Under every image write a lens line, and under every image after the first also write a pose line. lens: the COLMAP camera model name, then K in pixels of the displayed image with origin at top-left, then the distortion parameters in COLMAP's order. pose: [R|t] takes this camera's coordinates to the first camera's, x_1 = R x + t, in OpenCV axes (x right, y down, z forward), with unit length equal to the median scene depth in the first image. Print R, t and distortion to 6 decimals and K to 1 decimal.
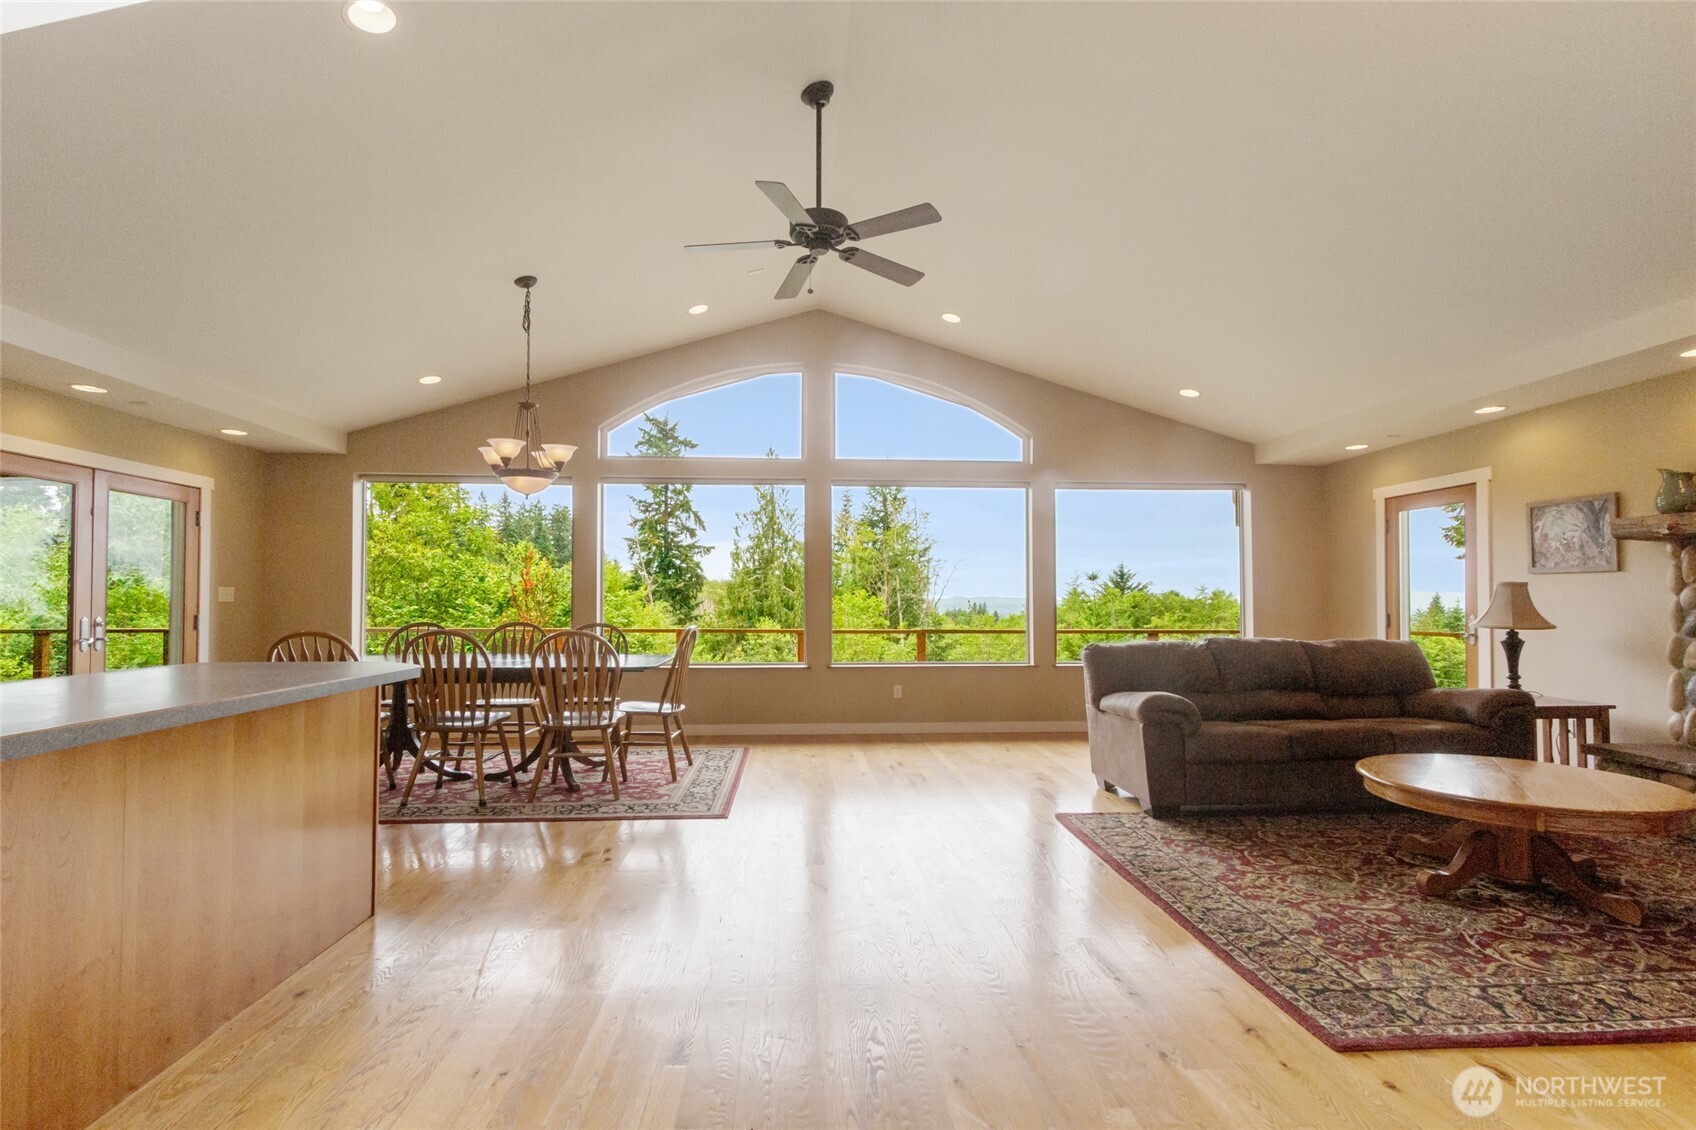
lens RADIAL K [[783.7, 0, 843.8], [0, 783.7, 584.2], [0, 0, 1]] dist [0.002881, 0.000229]
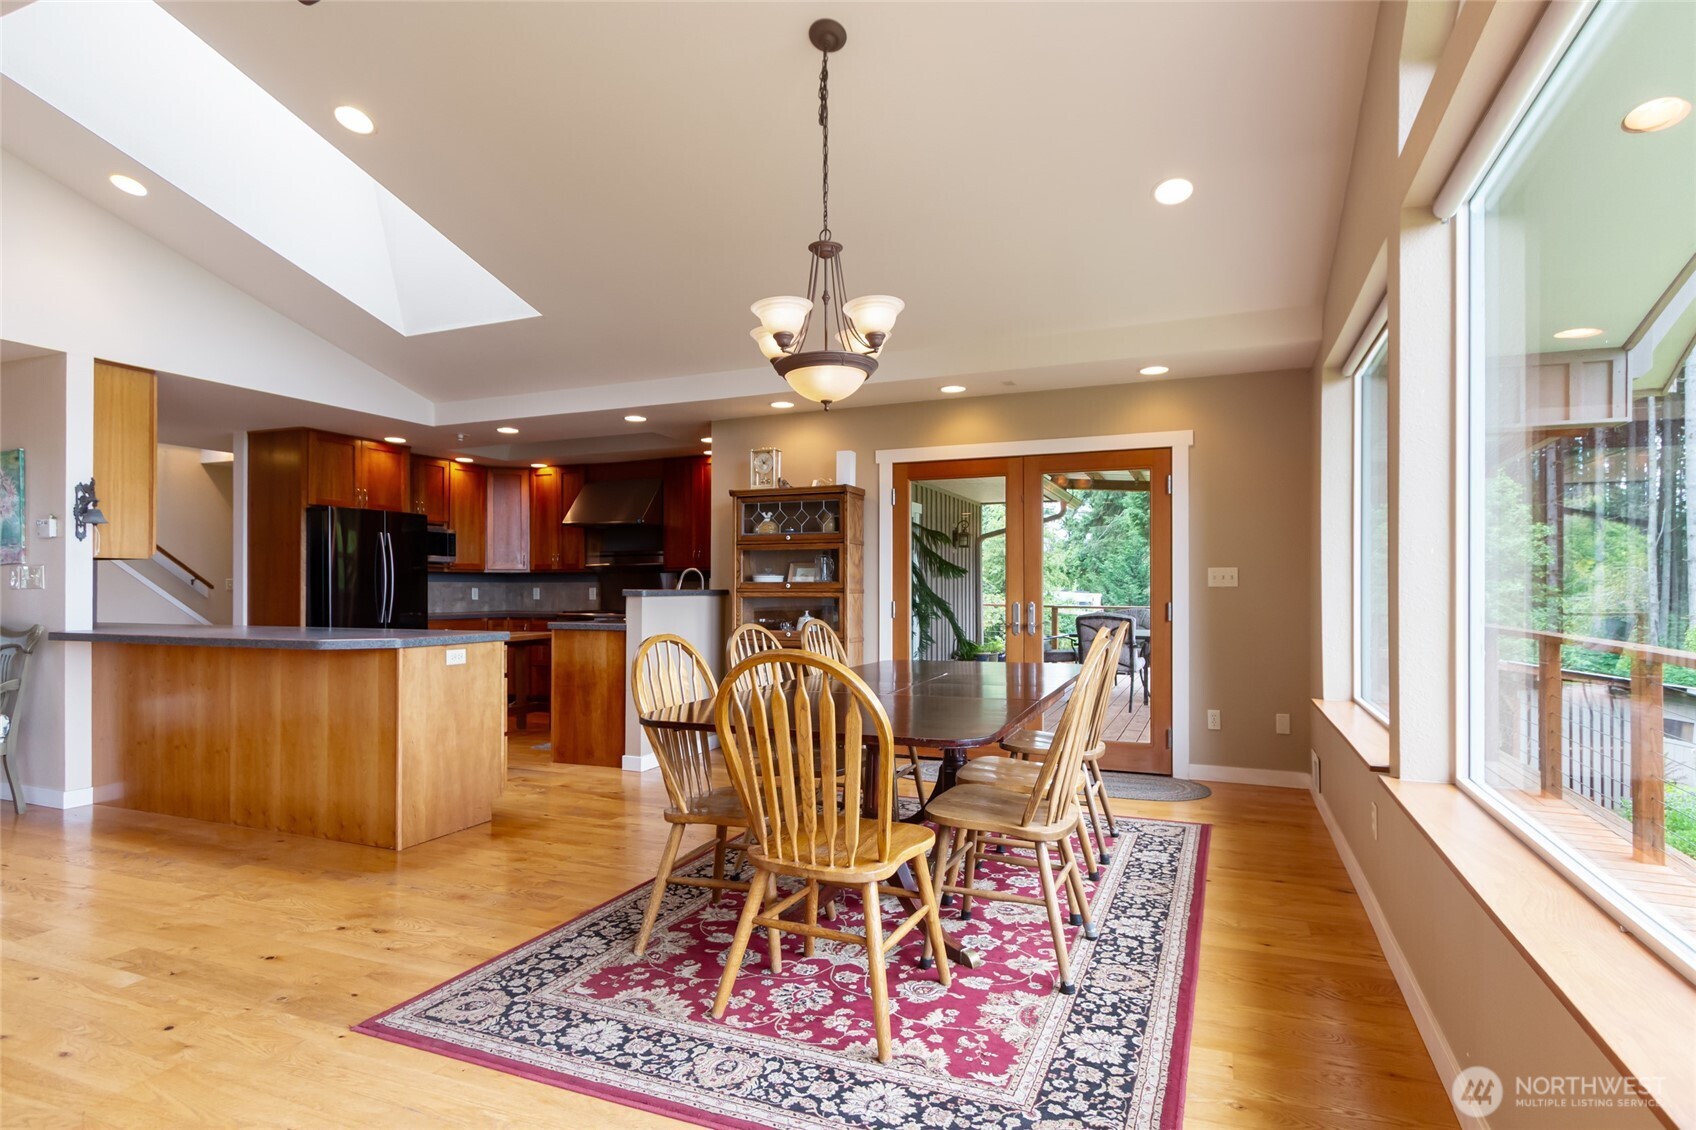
lens RADIAL K [[881.8, 0, 841.1], [0, 881.8, 587.8], [0, 0, 1]] dist [0.004797, 0.001271]
pose [[-0.451052, 0.000179, -0.892497, 0.208332], [0.020493, 0.999738, -0.010156, 0.035707], [0.892262, -0.022871, -0.450938, 1.547912]]
